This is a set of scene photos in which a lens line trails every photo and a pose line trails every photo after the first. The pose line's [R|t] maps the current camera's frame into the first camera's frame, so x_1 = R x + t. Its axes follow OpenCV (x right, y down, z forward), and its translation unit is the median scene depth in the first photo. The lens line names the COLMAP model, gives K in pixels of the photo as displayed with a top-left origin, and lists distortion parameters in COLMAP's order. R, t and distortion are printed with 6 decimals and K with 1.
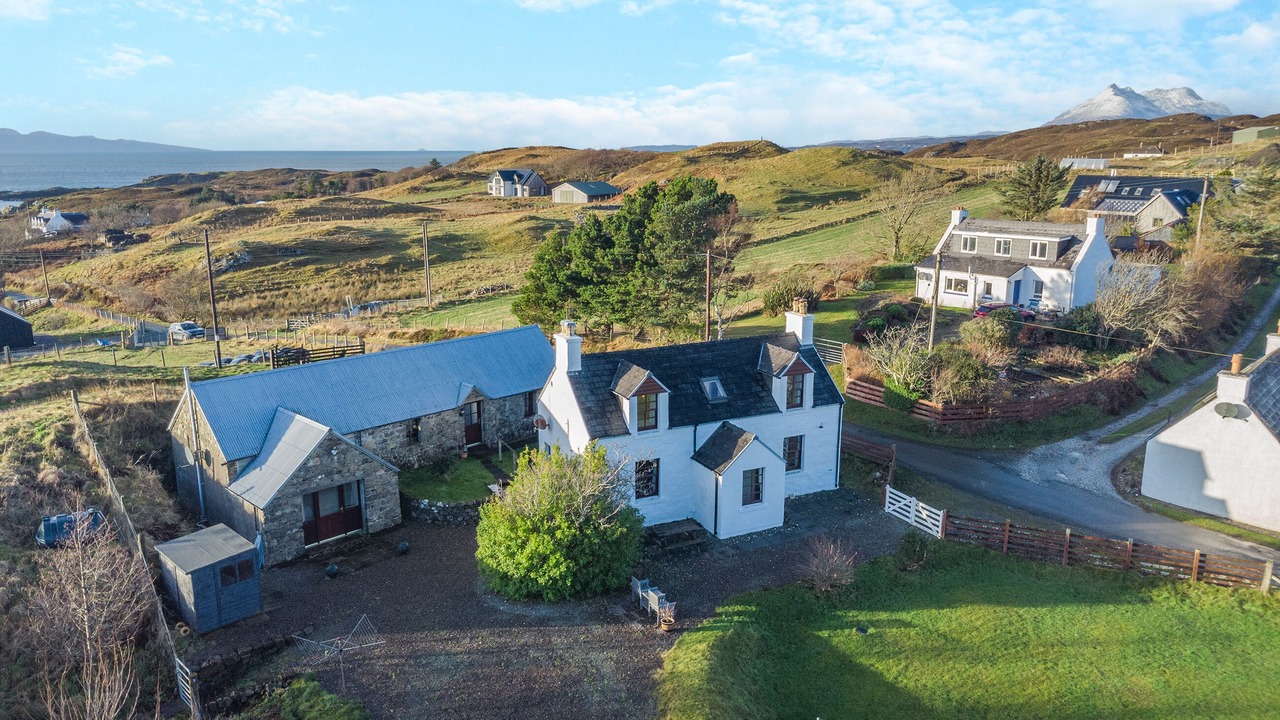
lens RADIAL K [[926.9, 0, 640.0], [0, 926.9, 360.0], [0, 0, 1]] dist [0.004470, -0.003381]
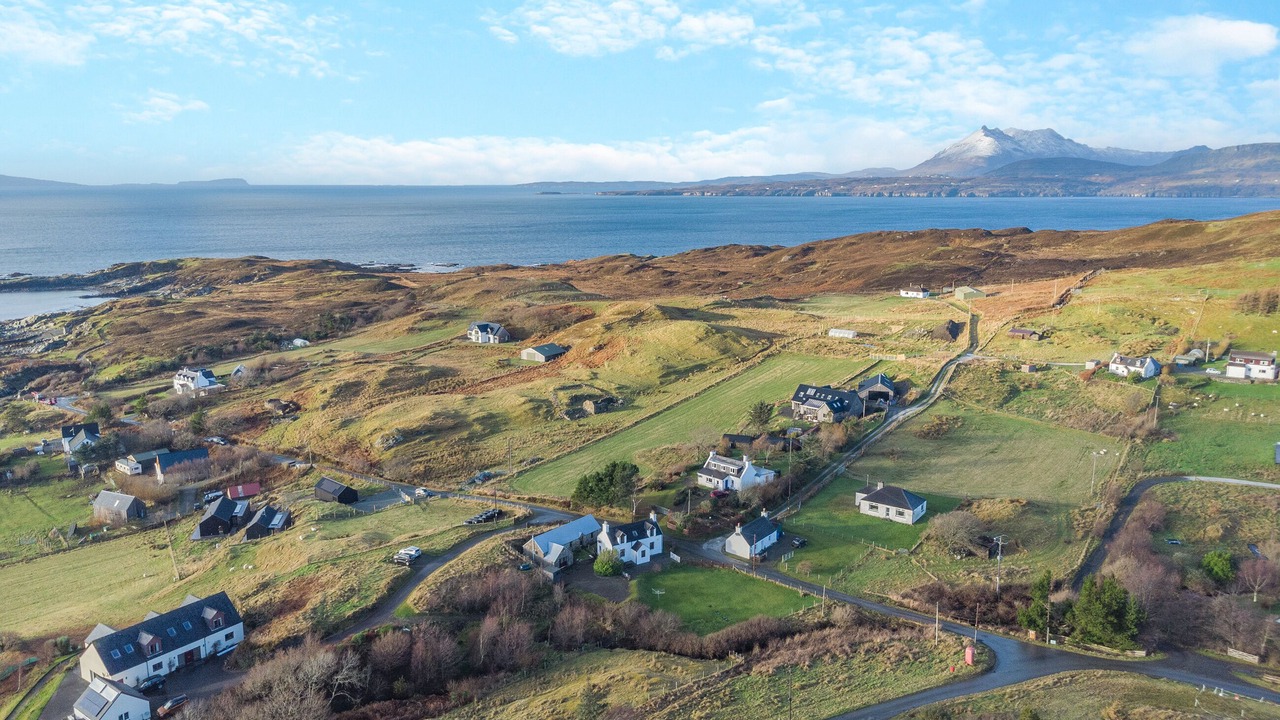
lens RADIAL K [[927.7, 0, 640.0], [0, 927.7, 360.0], [0, 0, 1]] dist [0.002465, -0.009291]
pose [[0.994207, -0.019141, 0.105760, -0.349100], [0.022719, 0.999206, -0.032737, -0.639124], [-0.105050, 0.034951, 0.993853, -3.444279]]
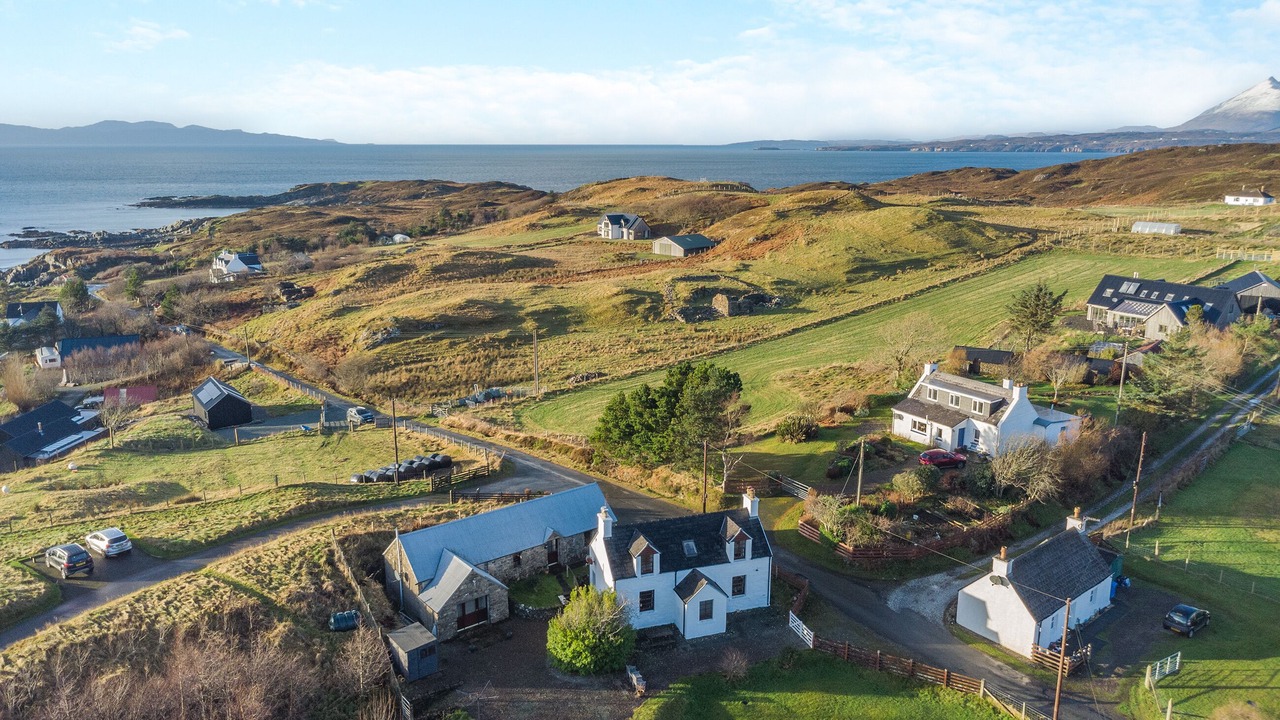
lens RADIAL K [[927.7, 0, 640.0], [0, 927.7, 360.0], [0, 0, 1]] dist [0.002465, -0.009291]
pose [[0.992271, 0.031074, -0.120136, 0.163259], [-0.030286, 0.999506, 0.008382, -0.290607], [0.120337, -0.004678, 0.992722, -0.627724]]
